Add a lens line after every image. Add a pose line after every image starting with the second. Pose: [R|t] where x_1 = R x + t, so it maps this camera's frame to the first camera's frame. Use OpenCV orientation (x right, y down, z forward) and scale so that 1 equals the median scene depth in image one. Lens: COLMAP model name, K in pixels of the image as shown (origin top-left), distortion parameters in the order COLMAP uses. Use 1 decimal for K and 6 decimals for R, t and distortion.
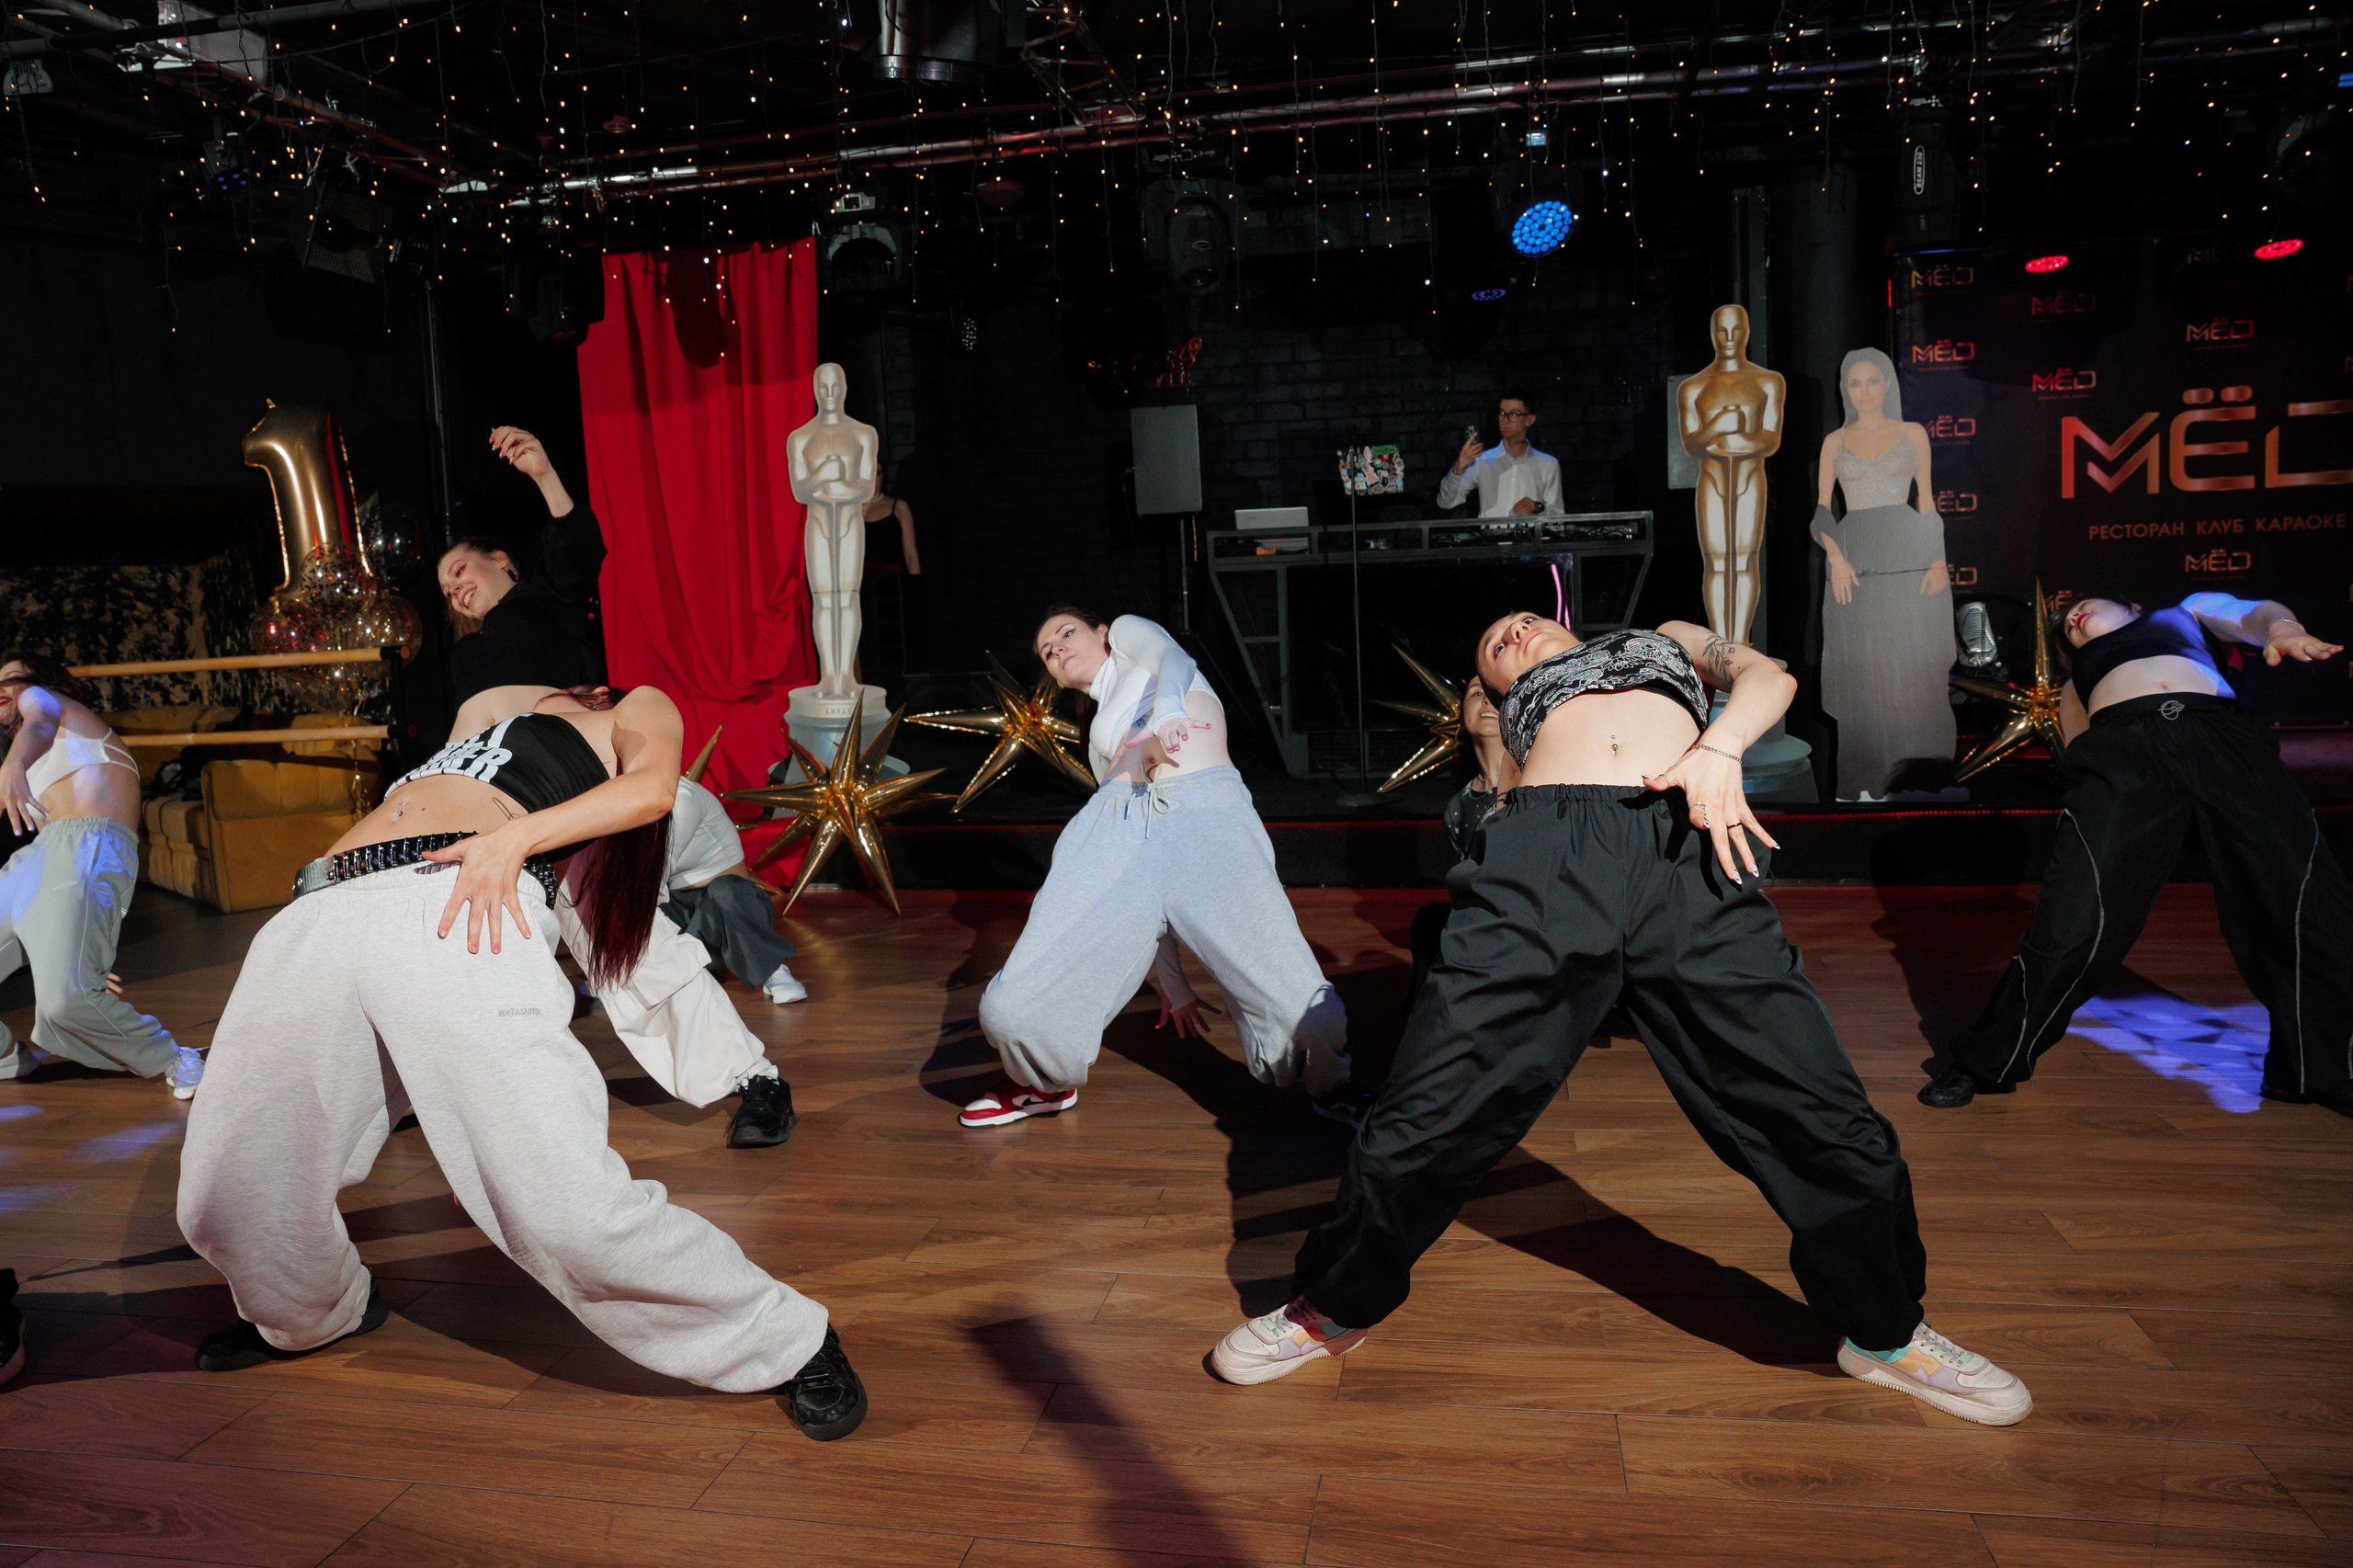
lens RADIAL K [[1596.2, 0, 1166.2], [0, 1596.2, 786.7], [0, 0, 1]] dist [-0.116459, 0.096327]
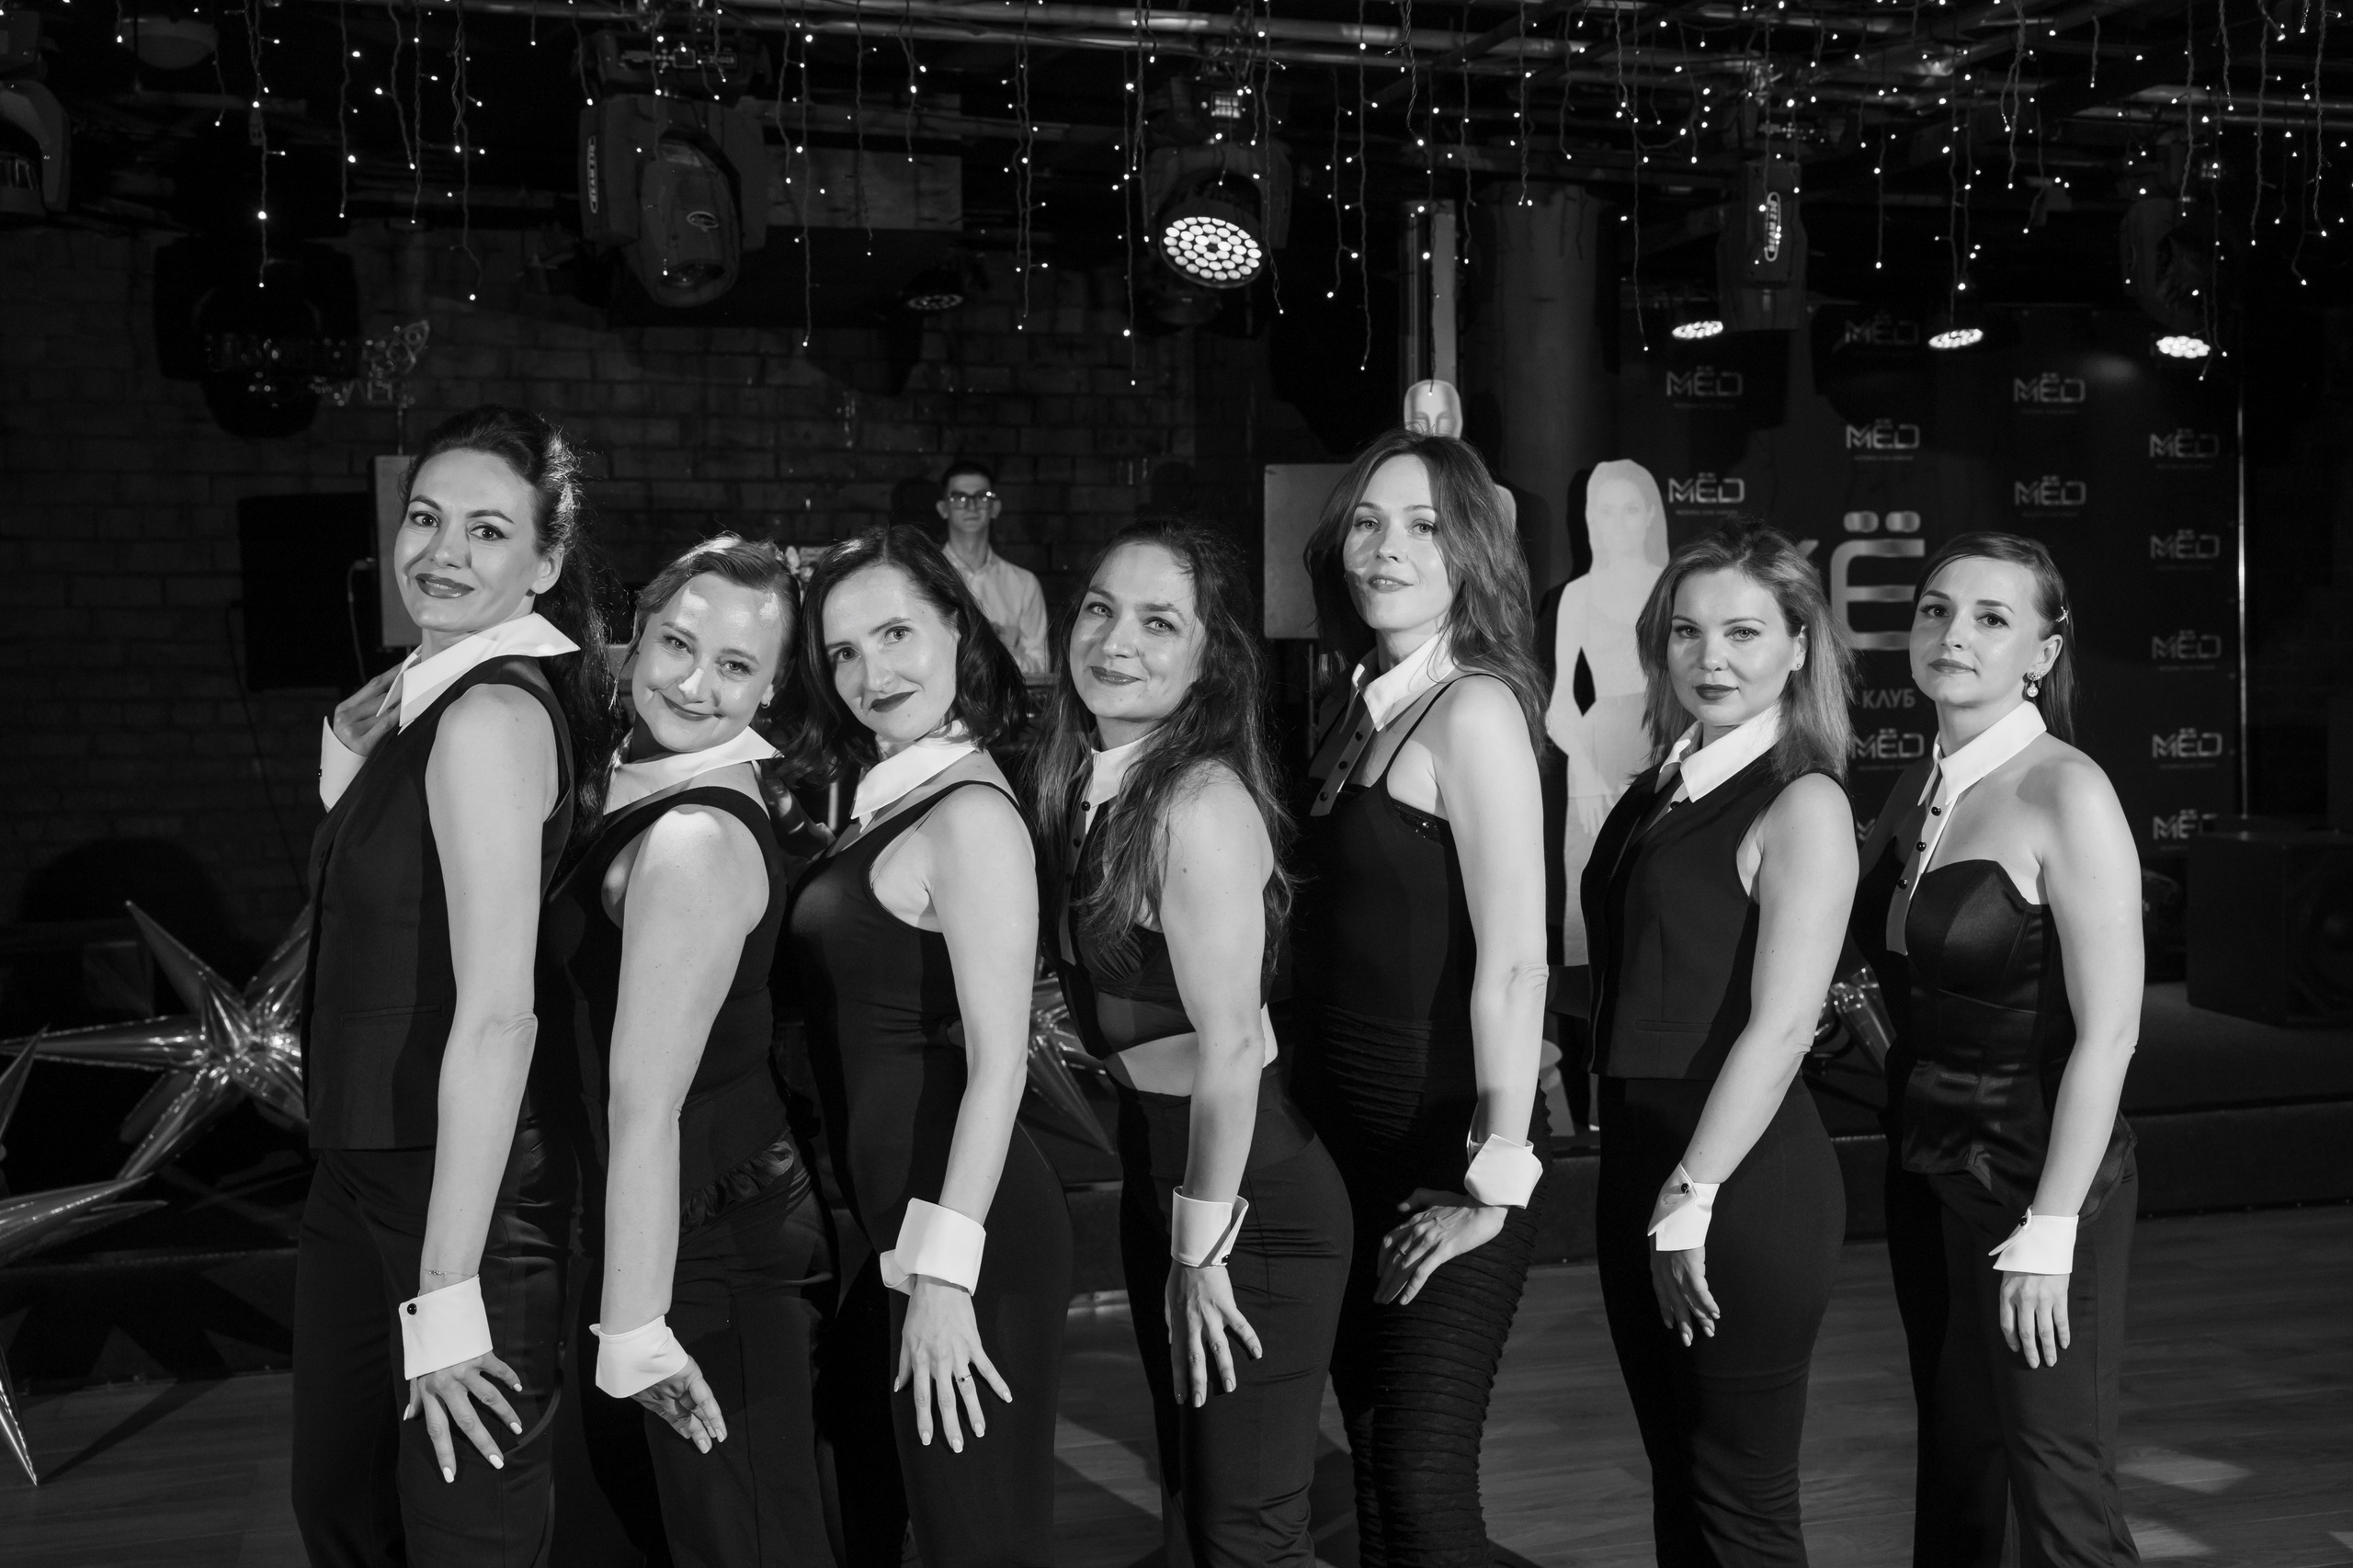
lens RADIAL K [[2506.9, 0, 1168.2], [0, 2506.9, 784.7], [0, 0, 1]] dist [0.015475, 0.008947]
pose [[0.885825, 0.007409, 0.463961, -0.215307], [0.028286, 0.997151, -0.069928, -0.064278], [-0.463157, 0.075067, 0.883091, 0.123861]]
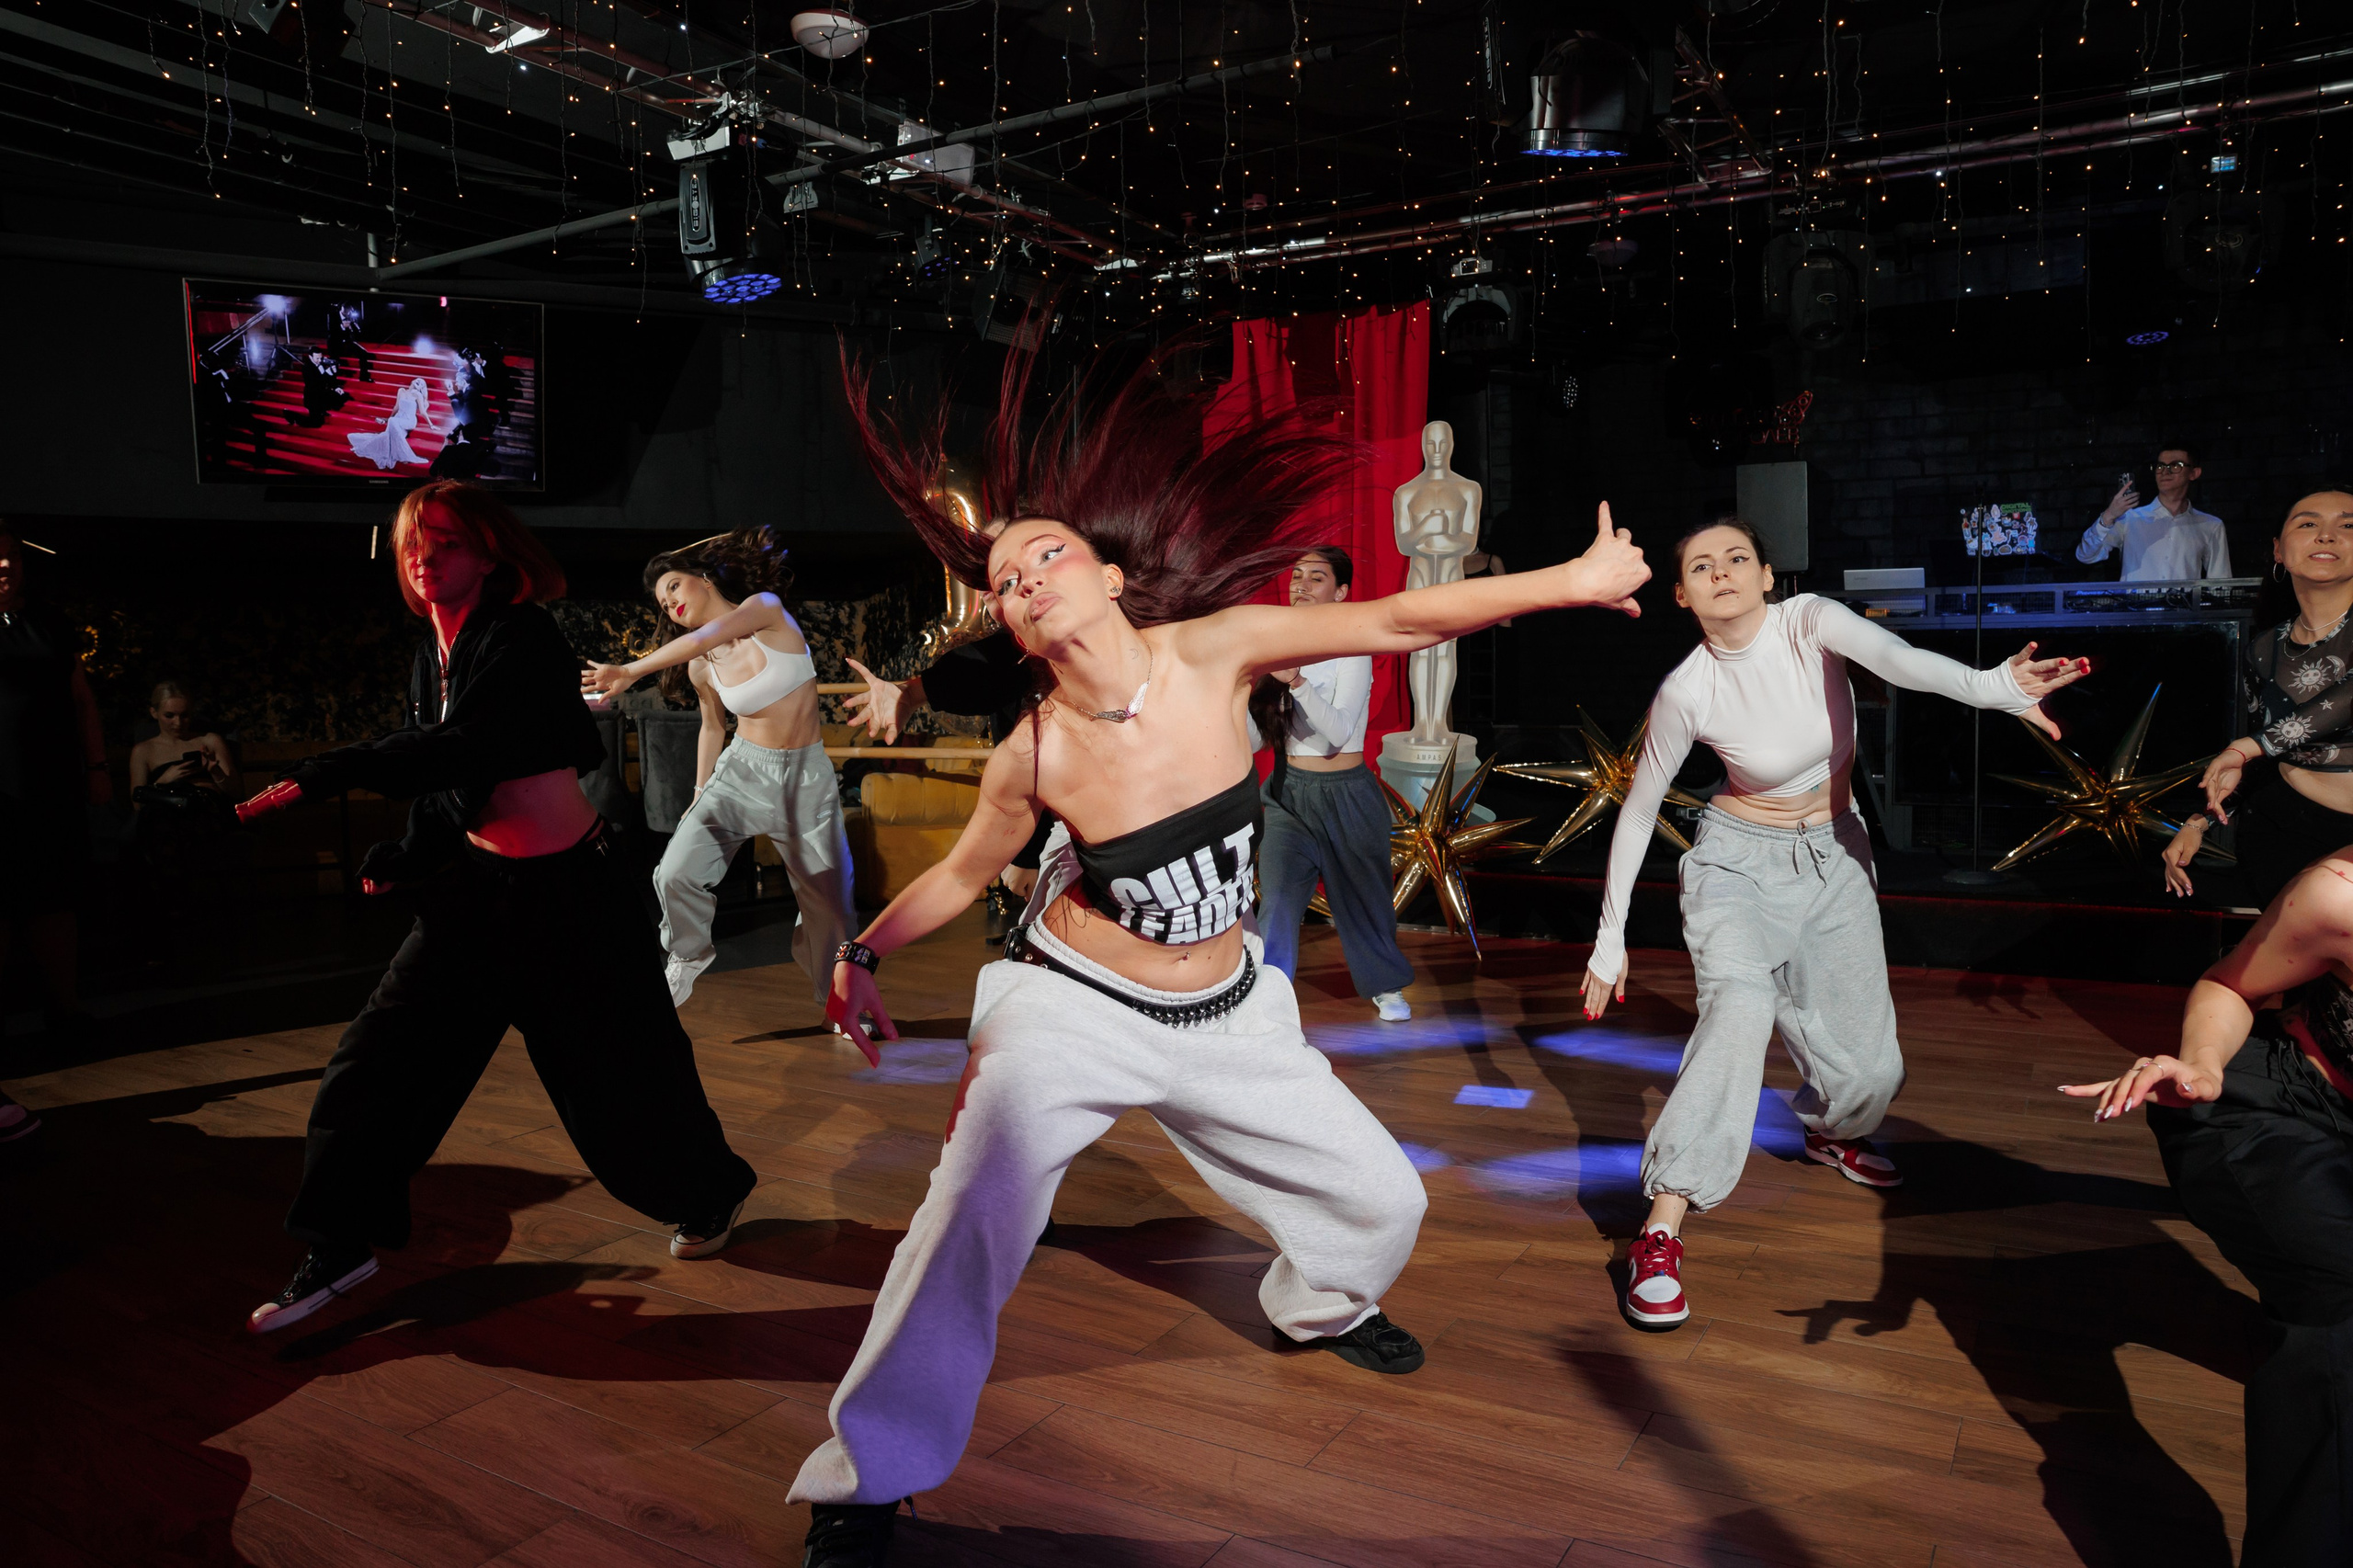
lens RADIAL K [[1598.6, 0, 1187.2], [0, 1598.6, 784.5], [0, 0, 1]] dist [-0.110222, 0.092447]
pose [[0.943321, 0.052607, -0.327685, -0.015910], [-0.064572, 0.997581, -0.025734, 0.007224], [0.325539, 0.045435, 0.944436, -0.027061]]
